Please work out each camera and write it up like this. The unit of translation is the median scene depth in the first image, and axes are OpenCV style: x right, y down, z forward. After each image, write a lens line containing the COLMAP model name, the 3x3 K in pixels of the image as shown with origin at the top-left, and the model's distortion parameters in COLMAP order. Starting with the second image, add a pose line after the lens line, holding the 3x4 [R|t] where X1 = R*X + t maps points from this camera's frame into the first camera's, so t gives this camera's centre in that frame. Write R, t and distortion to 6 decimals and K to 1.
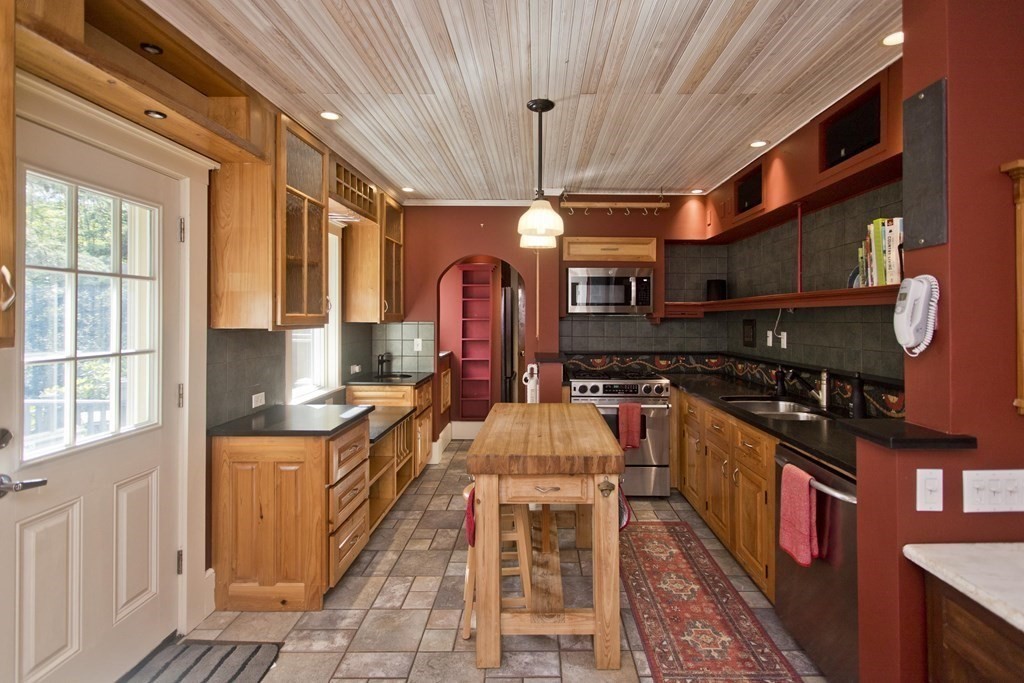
lens RADIAL K [[492.9, 0, 525.0], [0, 492.9, 311.4], [0, 0, 1]] dist [-0.000138, 0.003247]
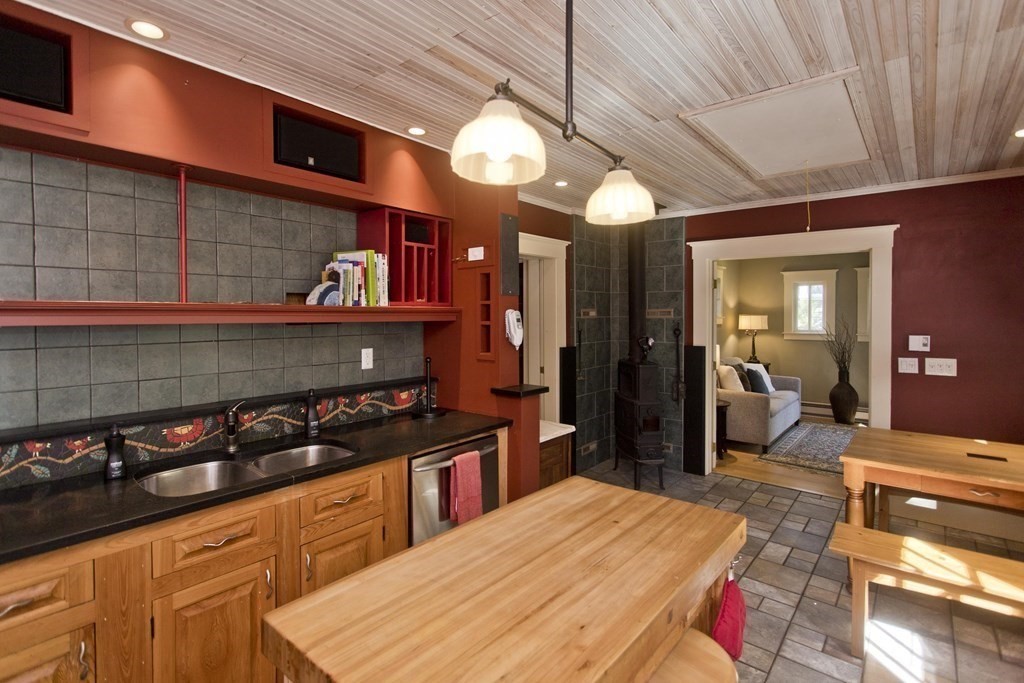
lens RADIAL K [[492.9, 0, 516.2], [0, 492.9, 320.7], [0, 0, 1]] dist [-0.000138, 0.003247]
pose [[-0.785101, -0.004080, 0.619355, -0.143442], [-0.006088, 0.999981, -0.001129, -0.008661], [-0.619338, -0.004658, -0.785111, 0.842091]]
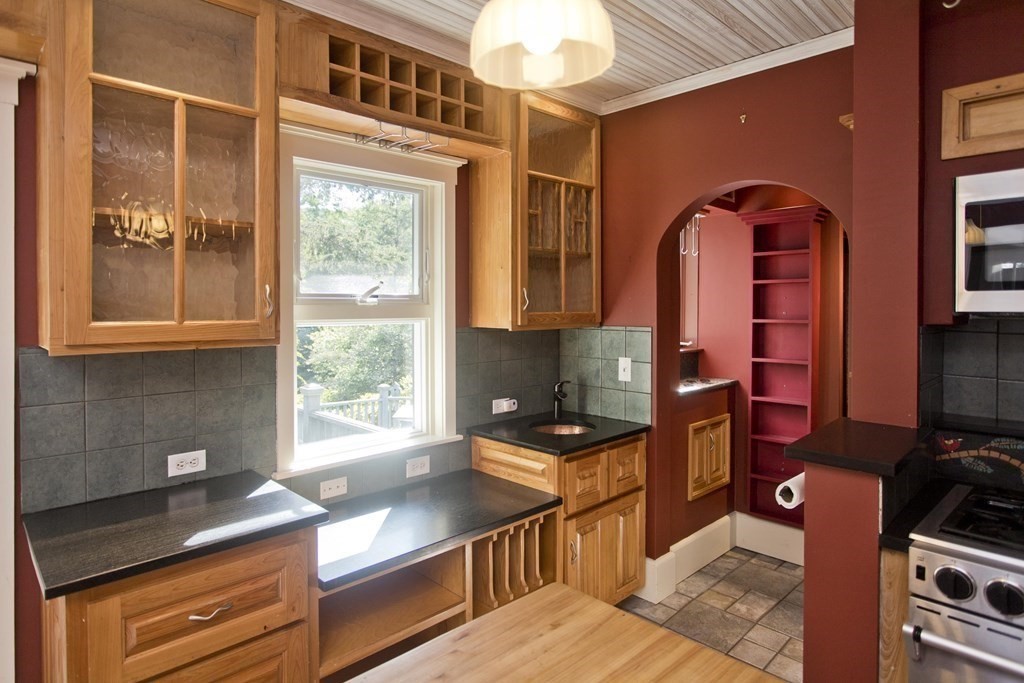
lens RADIAL K [[574.6, 0, 510.8], [0, 574.6, 308.2], [0, 0, 1]] dist [-0.003258, 0.000536]
pose [[0.710501, -0.001161, -0.703696, 0.146363], [0.009680, 0.999920, 0.008124, -0.005586], [0.703630, -0.012584, 0.710455, 0.507981]]
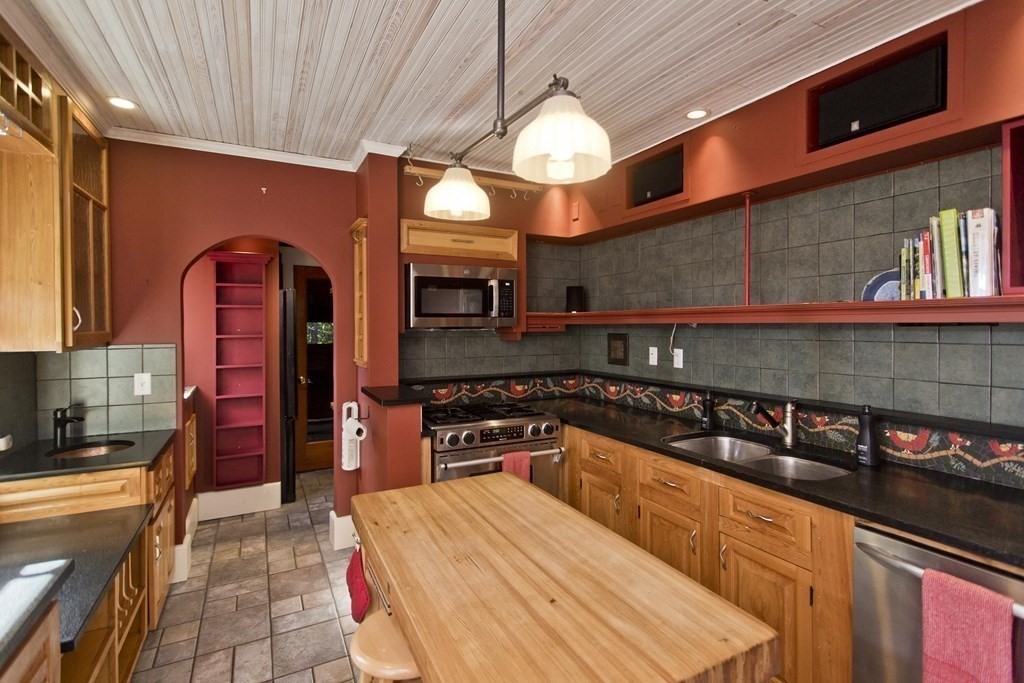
lens RADIAL K [[492.9, 0, 503.5], [0, 492.9, 327.2], [0, 0, 1]] dist [-0.000138, 0.003247]
pose [[0.885272, -0.009513, 0.464977, -0.120022], [0.000808, 0.999821, 0.018916, -0.010582], [-0.465074, -0.016370, 0.885121, 0.315867]]
